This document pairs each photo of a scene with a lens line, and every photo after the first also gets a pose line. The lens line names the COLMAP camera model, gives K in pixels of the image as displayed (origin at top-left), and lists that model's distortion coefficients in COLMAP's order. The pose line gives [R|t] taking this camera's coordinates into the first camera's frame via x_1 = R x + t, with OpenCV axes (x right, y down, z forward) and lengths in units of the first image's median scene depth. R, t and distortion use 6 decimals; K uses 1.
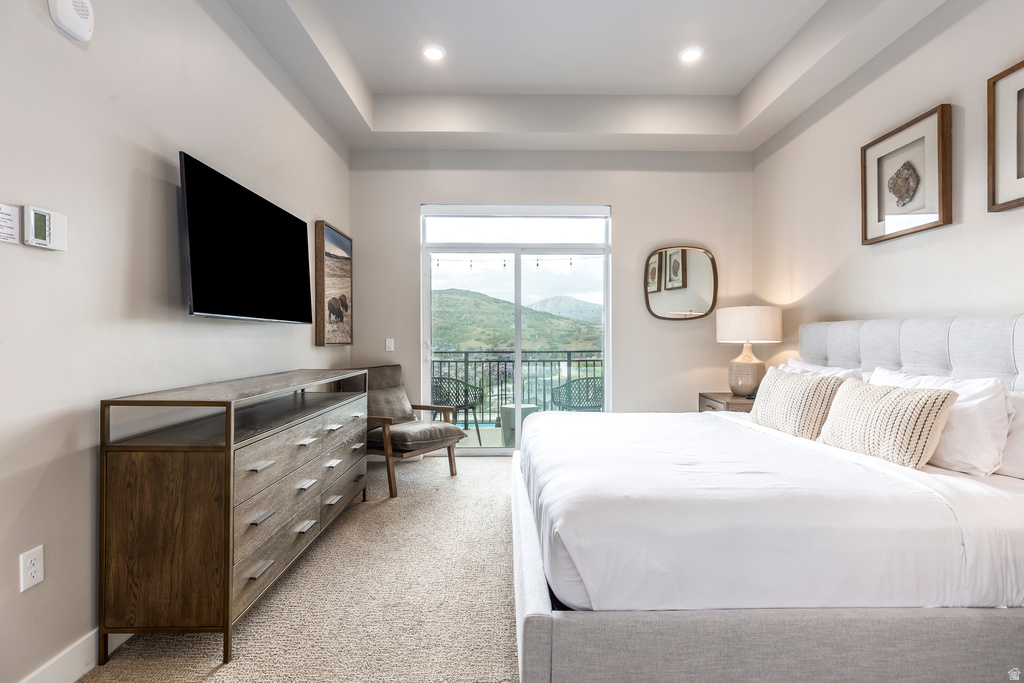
lens RADIAL K [[474.4, 0, 528.0], [0, 474.4, 341.5], [0, 0, 1]] dist [0.002301, -0.000085]
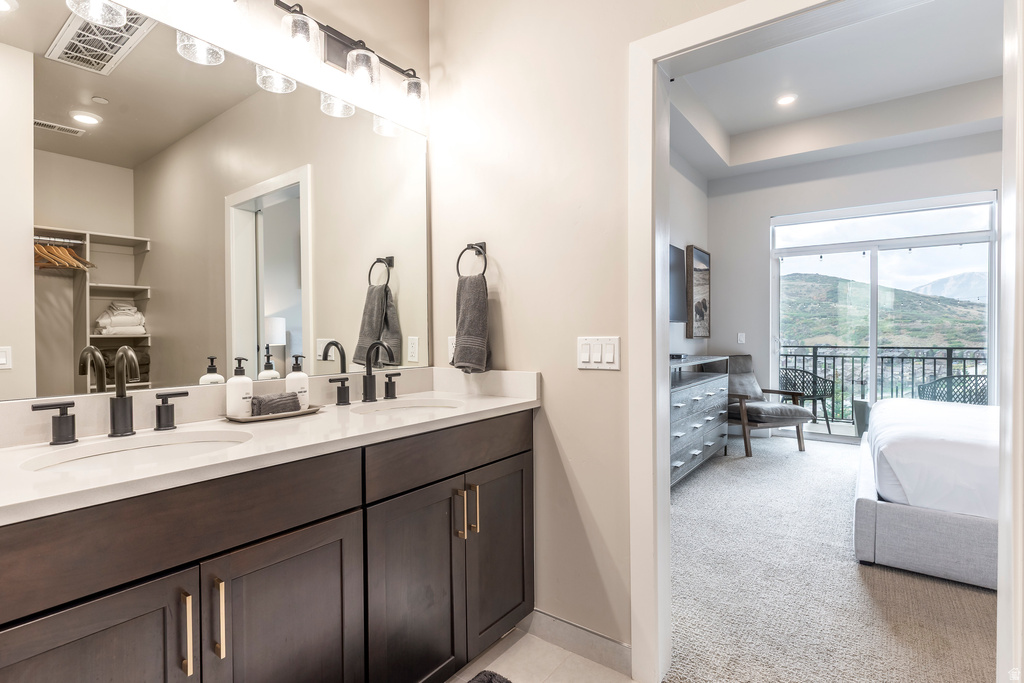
lens RADIAL K [[504.3, 0, 507.4], [0, 504.3, 338.1], [0, 0, 1]] dist [-0.003721, -0.000056]
pose [[0.780246, 0.006769, -0.625436, 0.047624], [-0.005095, 0.999977, 0.004466, 0.004485], [0.625452, -0.000298, 0.780262, -0.397754]]
